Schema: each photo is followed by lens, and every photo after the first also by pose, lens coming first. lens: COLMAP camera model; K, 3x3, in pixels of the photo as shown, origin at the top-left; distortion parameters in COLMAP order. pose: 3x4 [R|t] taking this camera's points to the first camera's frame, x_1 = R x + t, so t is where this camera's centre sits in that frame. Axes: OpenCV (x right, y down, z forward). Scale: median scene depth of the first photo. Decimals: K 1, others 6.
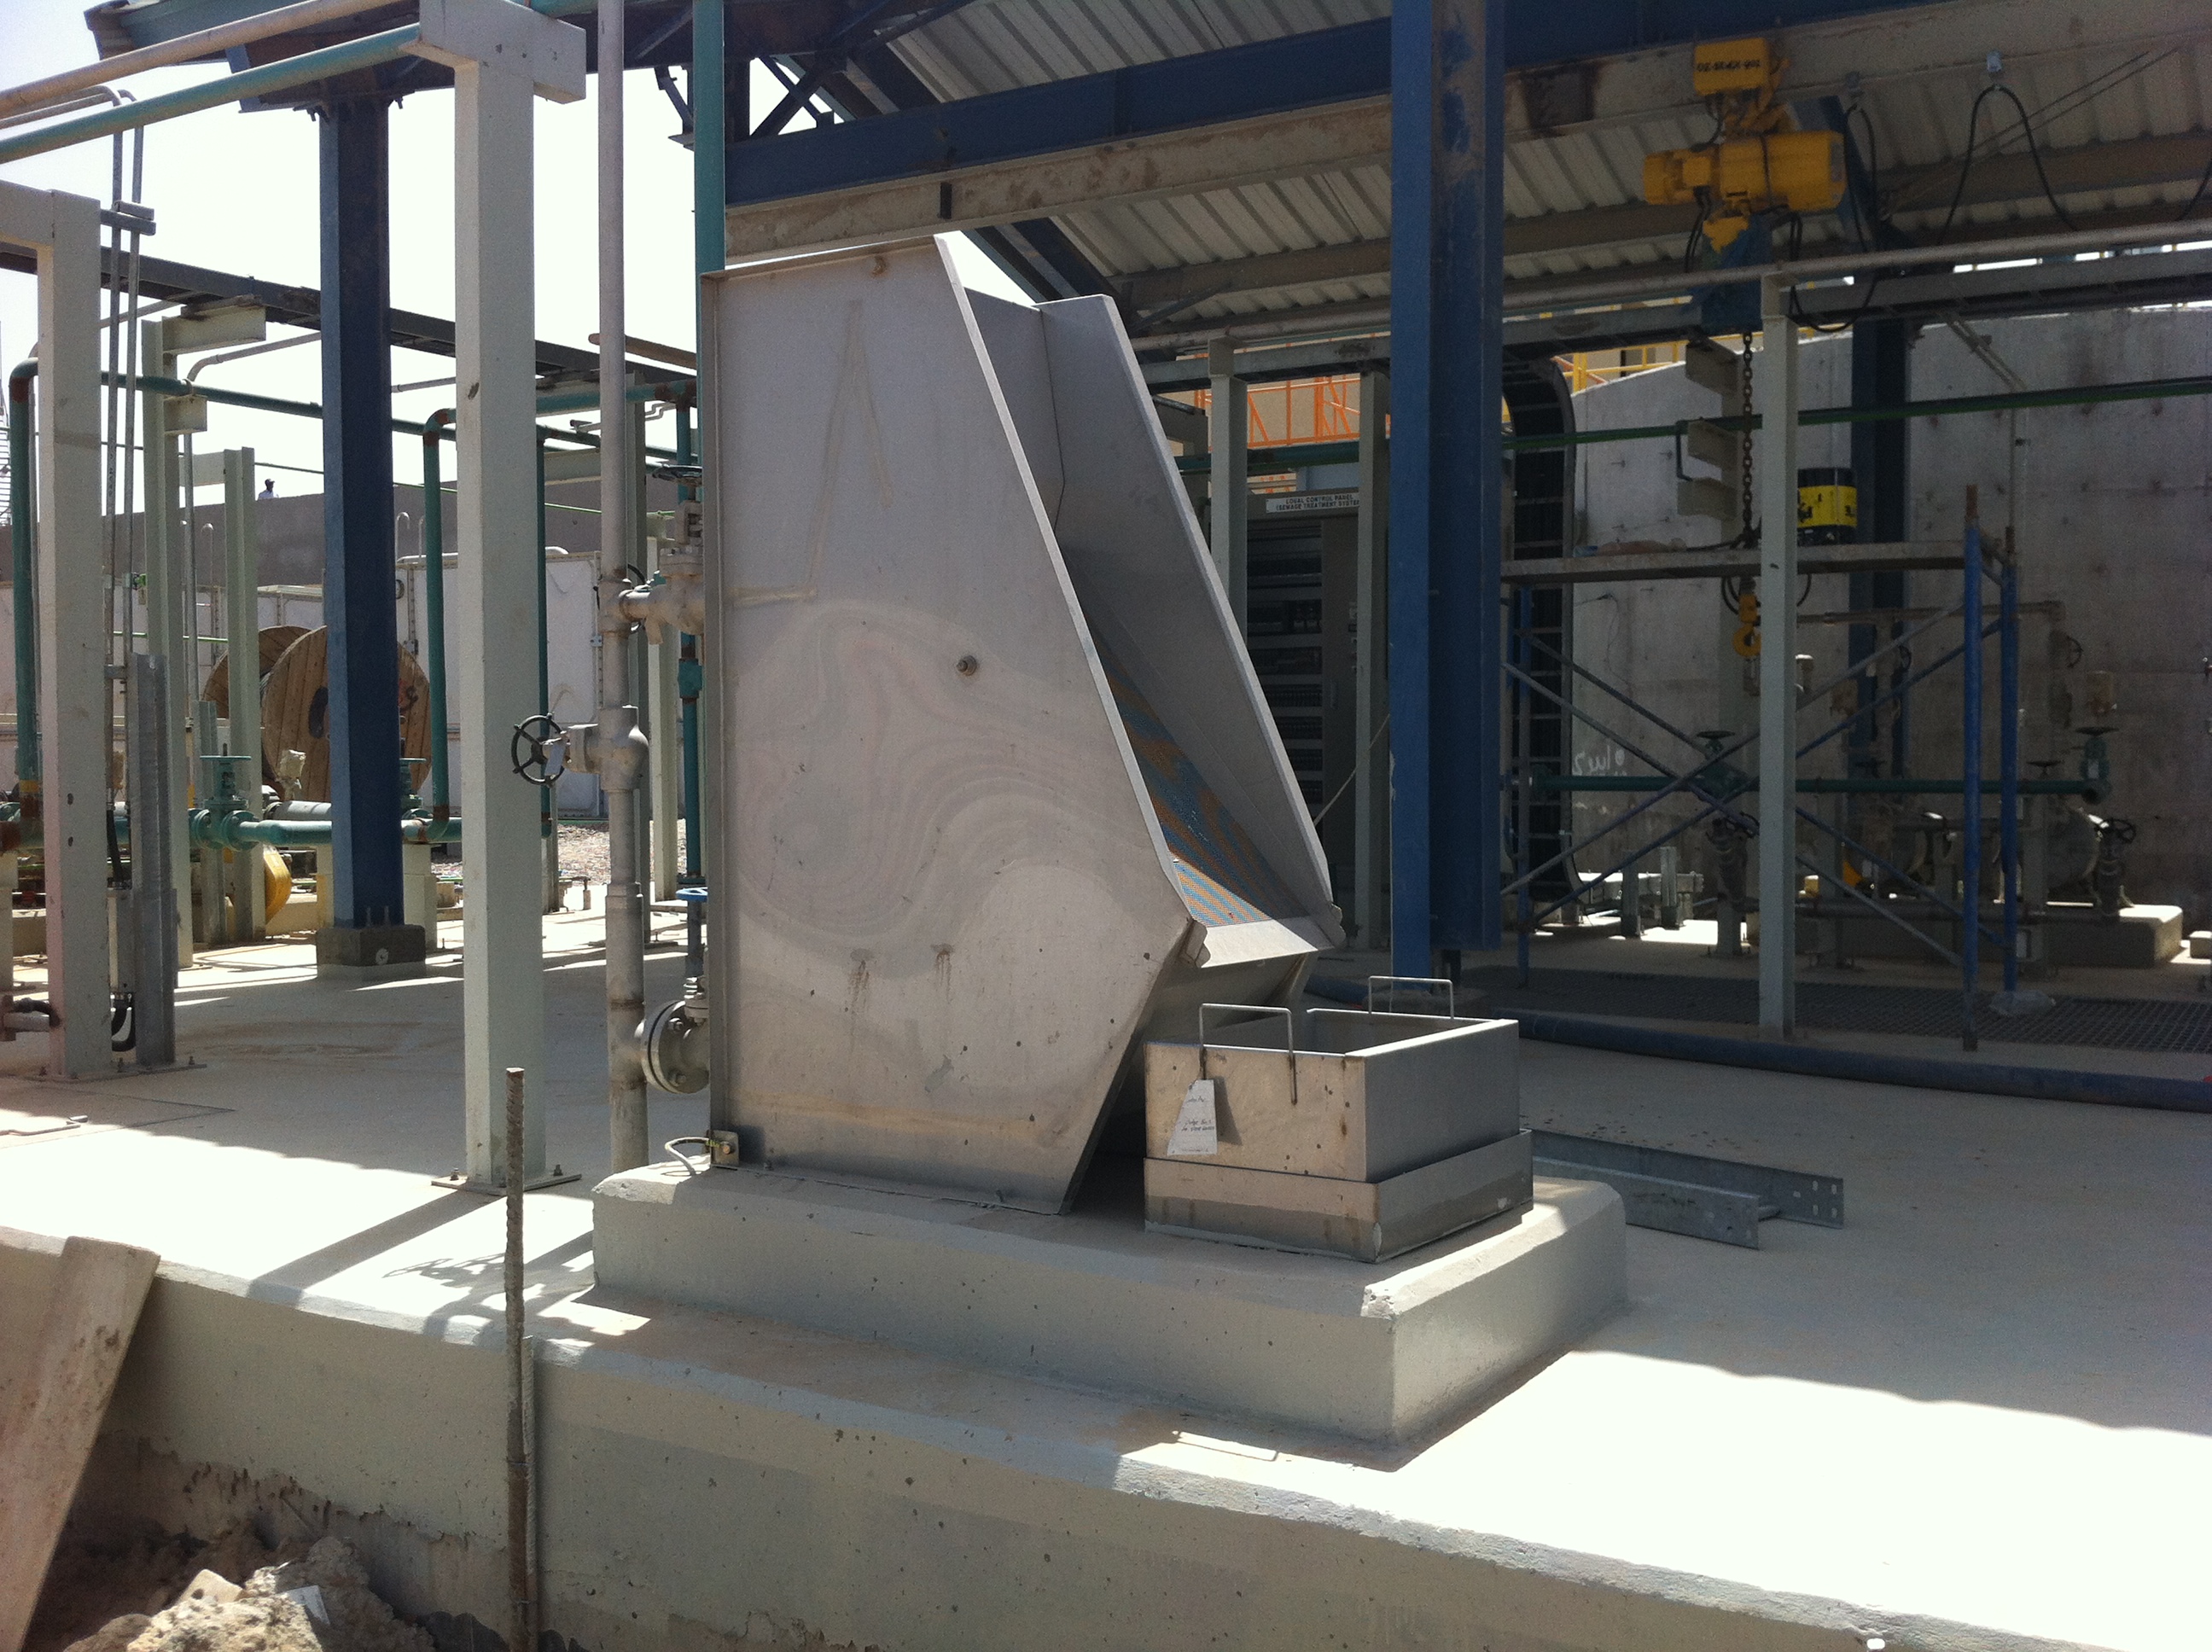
lens RADIAL K [[2164.5, 0, 1102.9], [0, 2164.5, 828.3], [0, 0, 1]] dist [-0.049161, 0.000000]
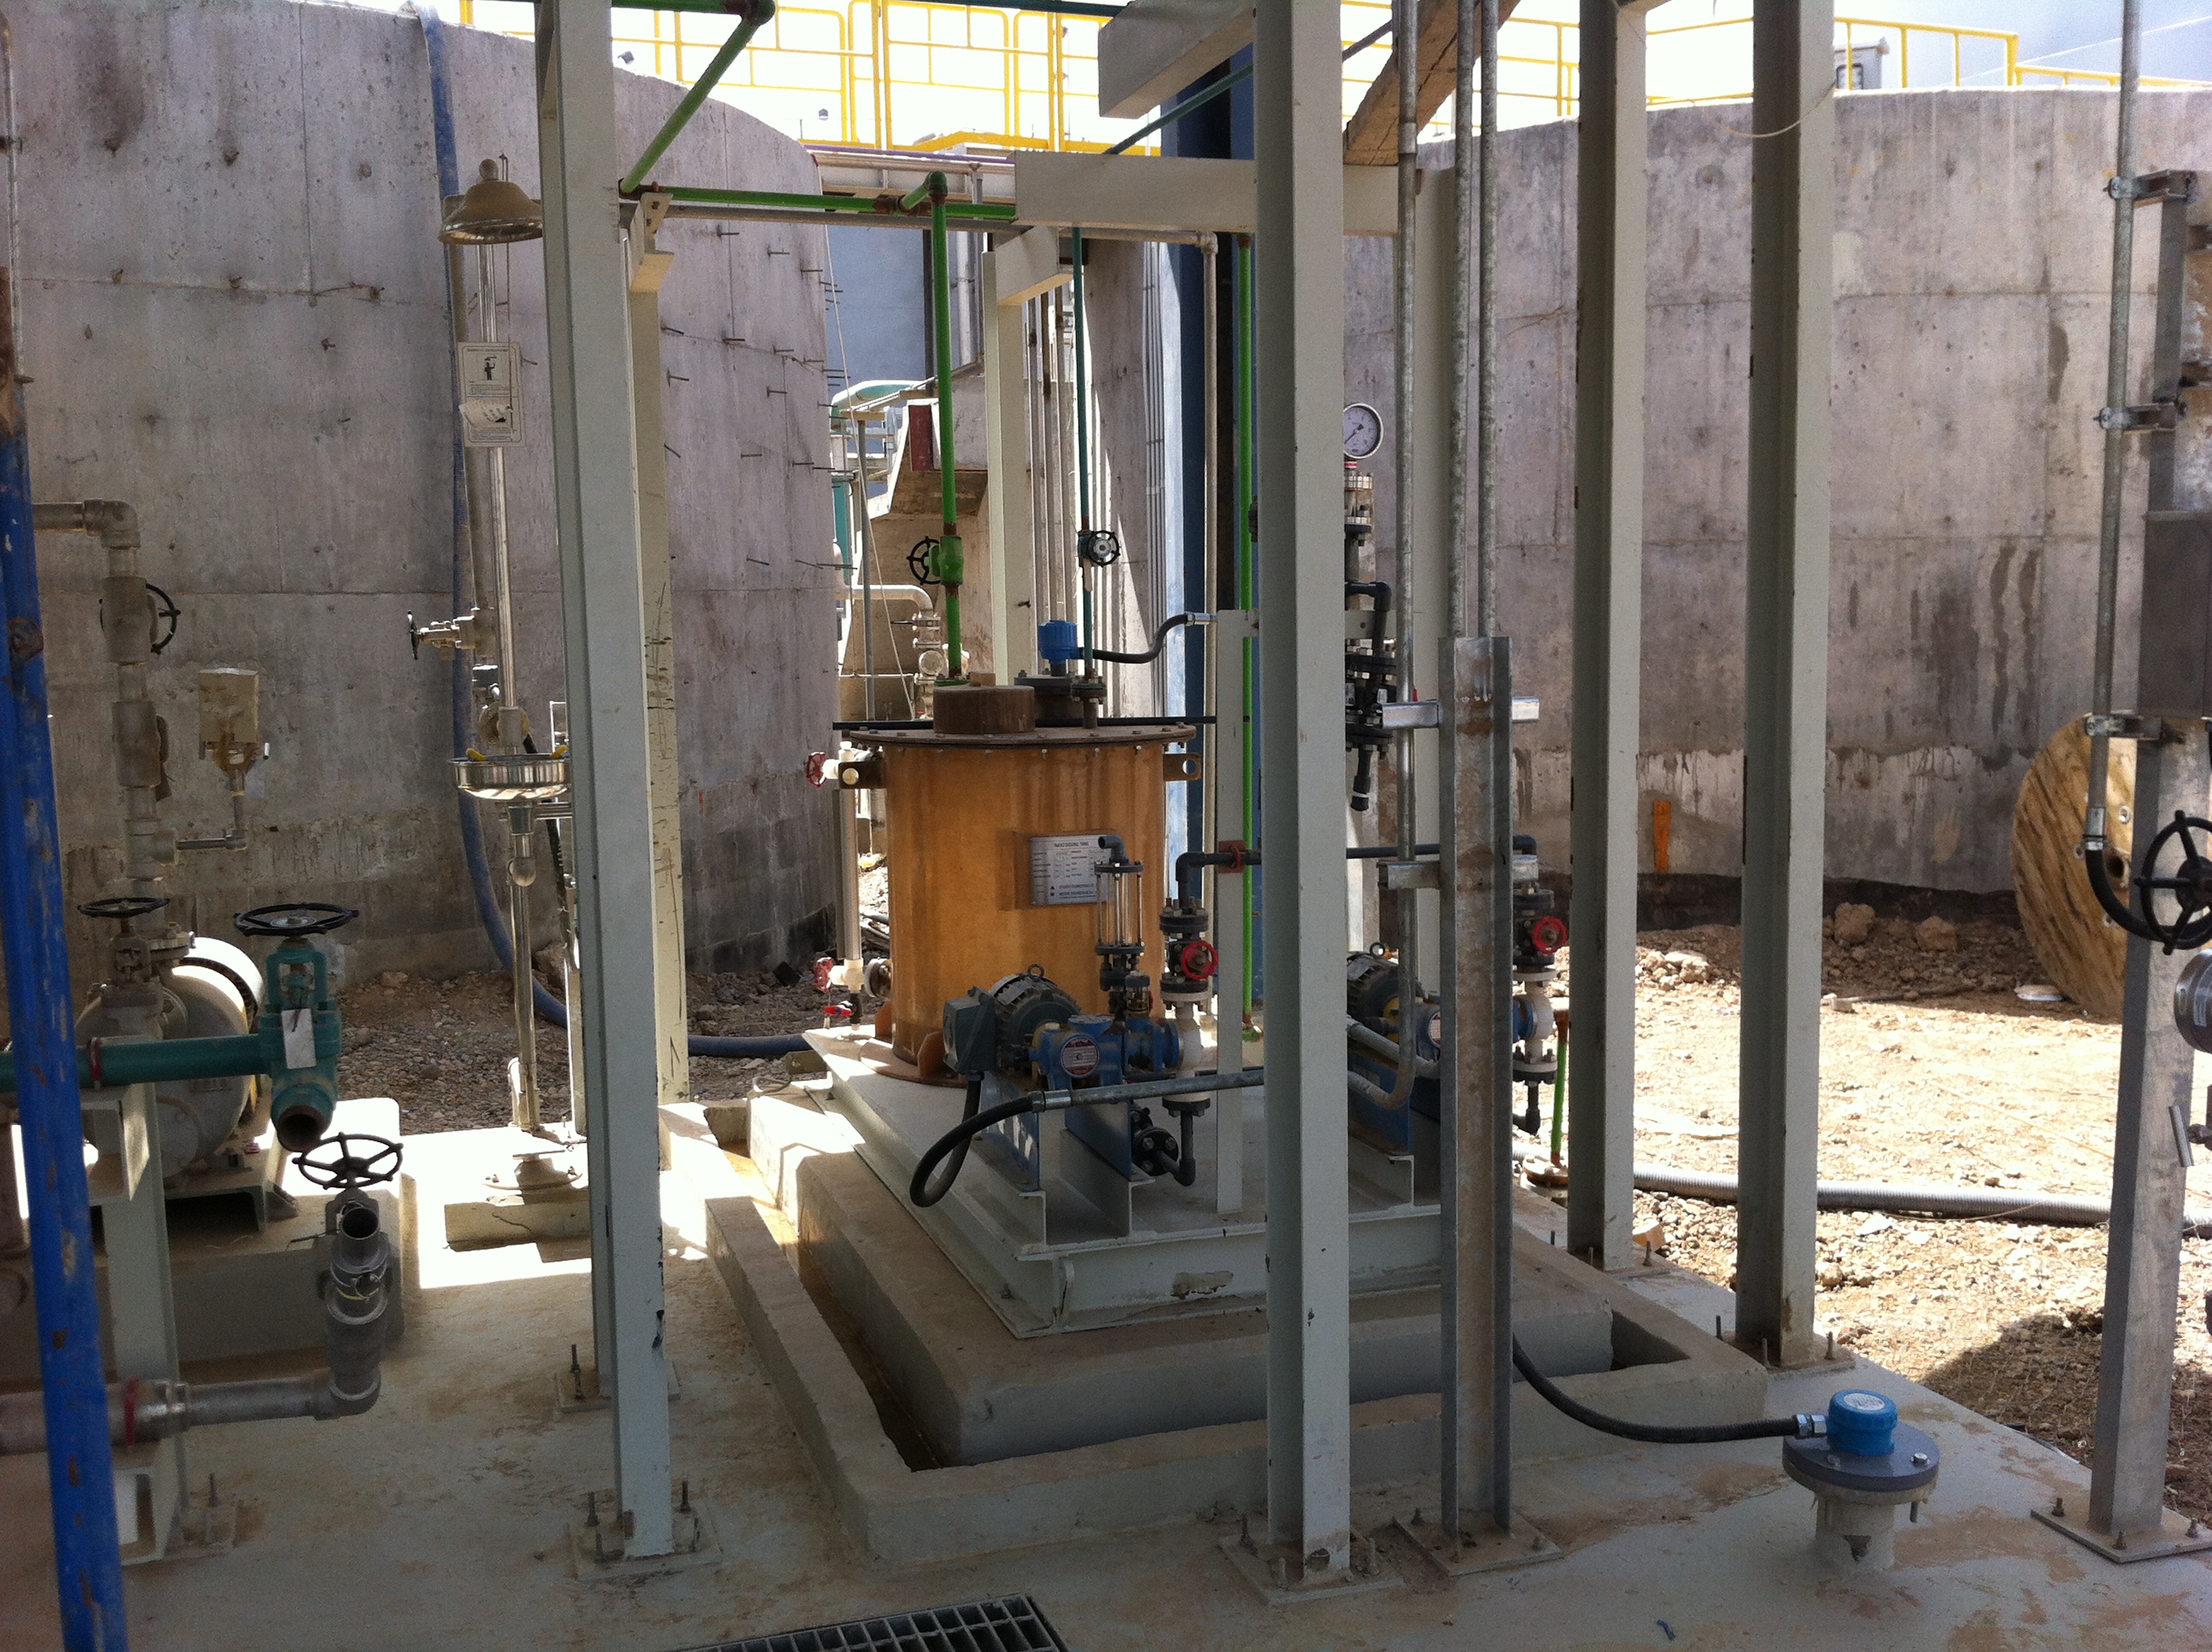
lens RADIAL K [[2164.5, 0, 1102.8], [0, 2164.5, 832.0], [0, 0, 1]] dist [-0.049161, 0.000000]
pose [[0.643473, -0.095450, 0.759494, 0.176733], [0.038010, 0.994955, 0.092838, -0.052988], [-0.764524, -0.030871, 0.643855, 0.418815]]
